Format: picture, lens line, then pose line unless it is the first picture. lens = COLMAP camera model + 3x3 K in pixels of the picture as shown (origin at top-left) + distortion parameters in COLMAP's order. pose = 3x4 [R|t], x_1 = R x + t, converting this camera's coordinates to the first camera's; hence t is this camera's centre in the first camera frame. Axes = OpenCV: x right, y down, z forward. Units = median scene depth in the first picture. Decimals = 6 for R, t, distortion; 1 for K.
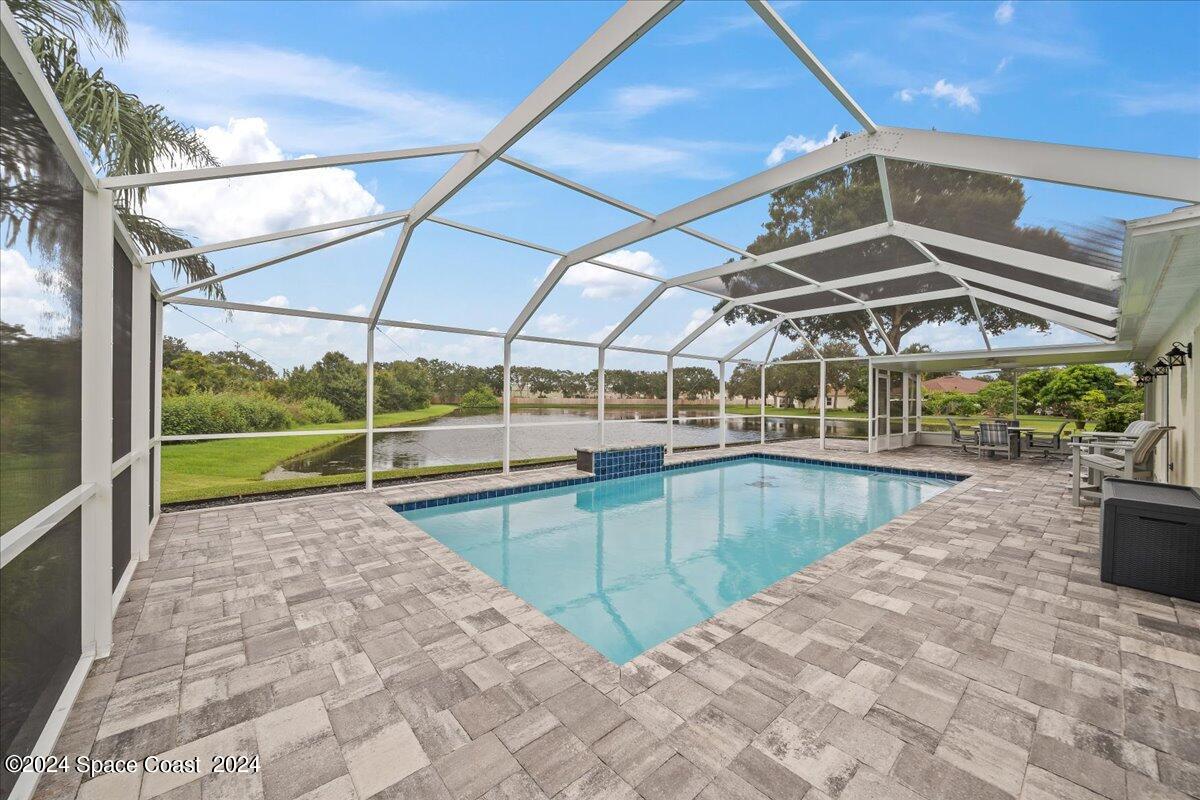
lens RADIAL K [[439.5, 0, 583.0], [0, 439.5, 400.9], [0, 0, 1]] dist [0.000738, -0.000046]
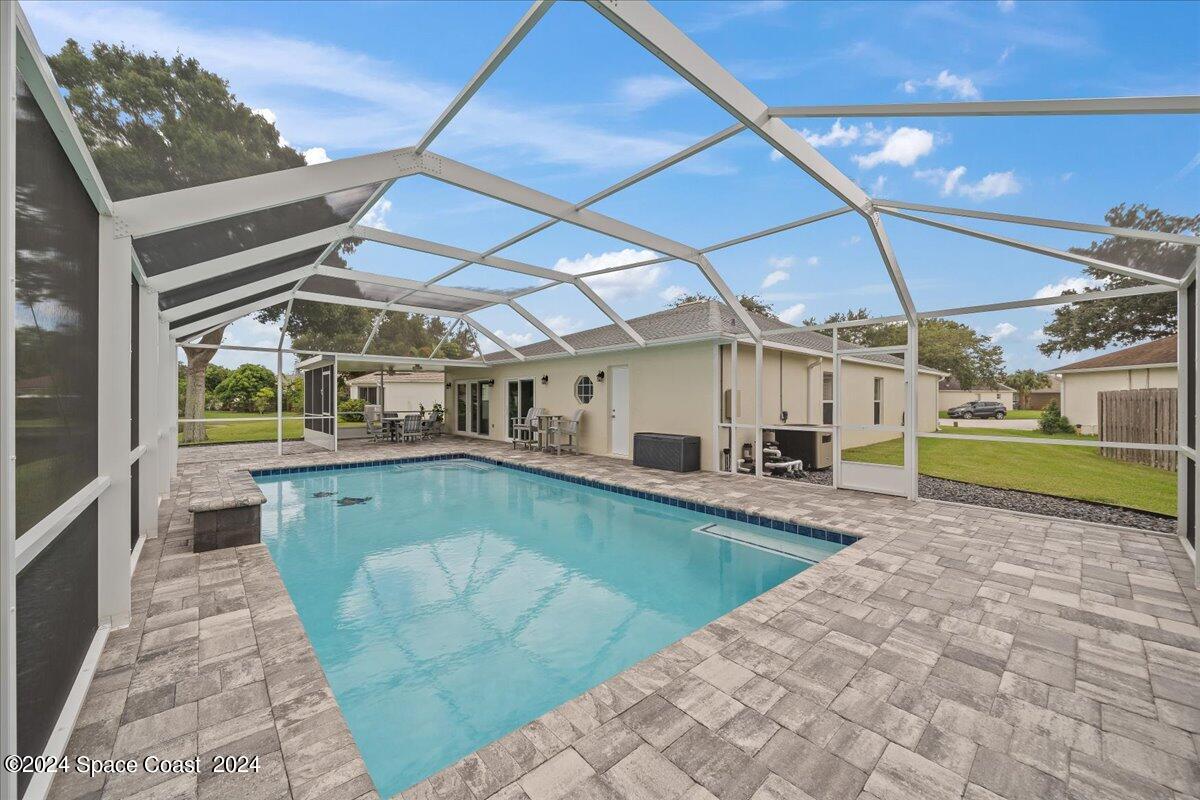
lens RADIAL K [[439.5, 0, 605.3], [0, 439.5, 399.2], [0, 0, 1]] dist [0.000738, -0.000046]
pose [[-0.033031, -0.008900, 0.999415, -1.358108], [0.003769, 0.999952, 0.009029, -0.021179], [-0.999447, 0.004065, -0.032996, 1.652069]]
